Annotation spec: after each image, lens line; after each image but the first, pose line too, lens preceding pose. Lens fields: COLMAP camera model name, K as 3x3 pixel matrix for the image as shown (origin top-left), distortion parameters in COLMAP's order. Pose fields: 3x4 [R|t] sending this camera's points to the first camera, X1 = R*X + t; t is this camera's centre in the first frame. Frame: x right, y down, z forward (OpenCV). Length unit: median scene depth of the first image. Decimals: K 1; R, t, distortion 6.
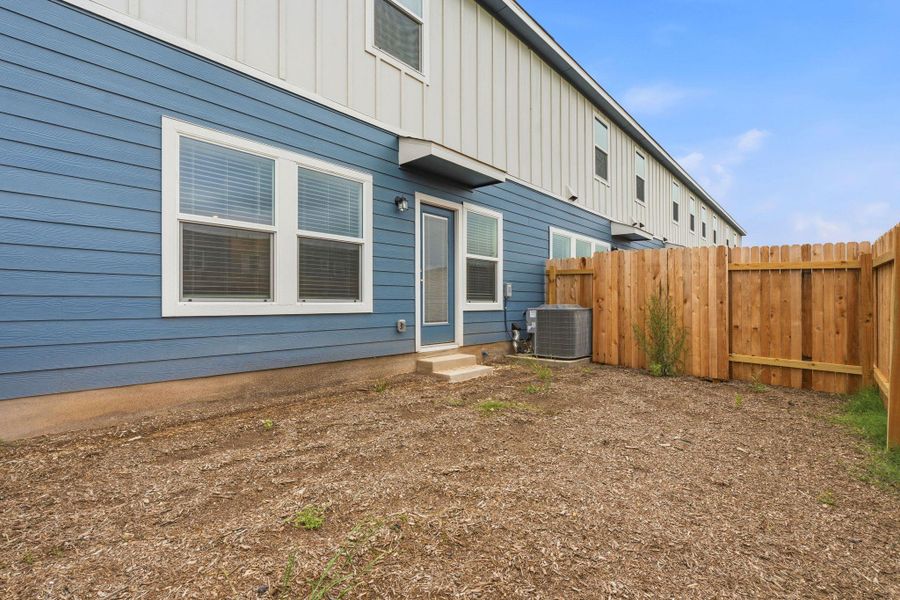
lens RADIAL K [[399.8, 0, 447.3], [0, 399.8, 299.9], [0, 0, 1]] dist [-0.014619, -0.000047]
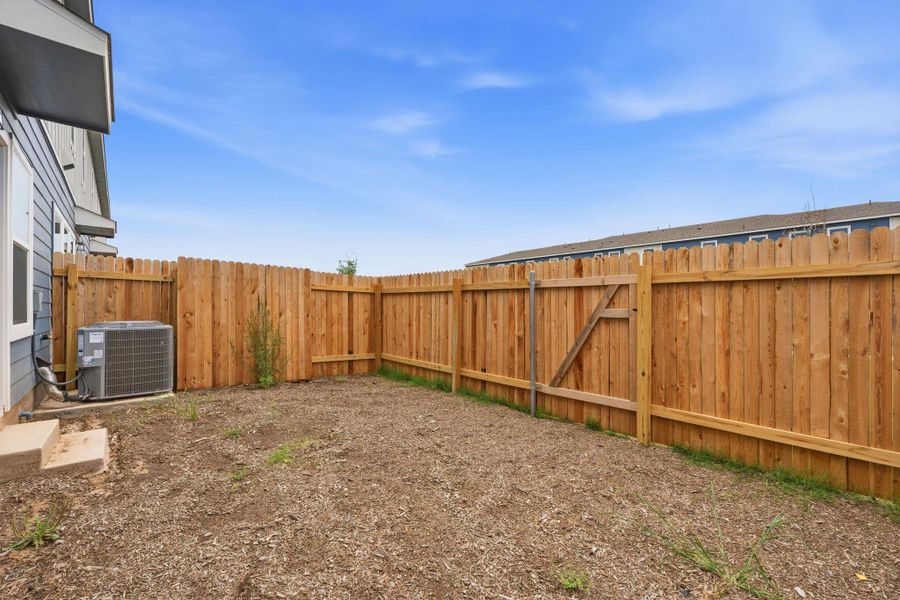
lens RADIAL K [[399.8, 0, 448.1], [0, 399.8, 303.7], [0, 0, 1]] dist [-0.014619, -0.000047]
pose [[0.115764, 0.003618, 0.993270, -0.454394], [-0.002535, 0.999991, -0.003347, -0.025364], [-0.993274, -0.002130, 0.115772, 0.418158]]
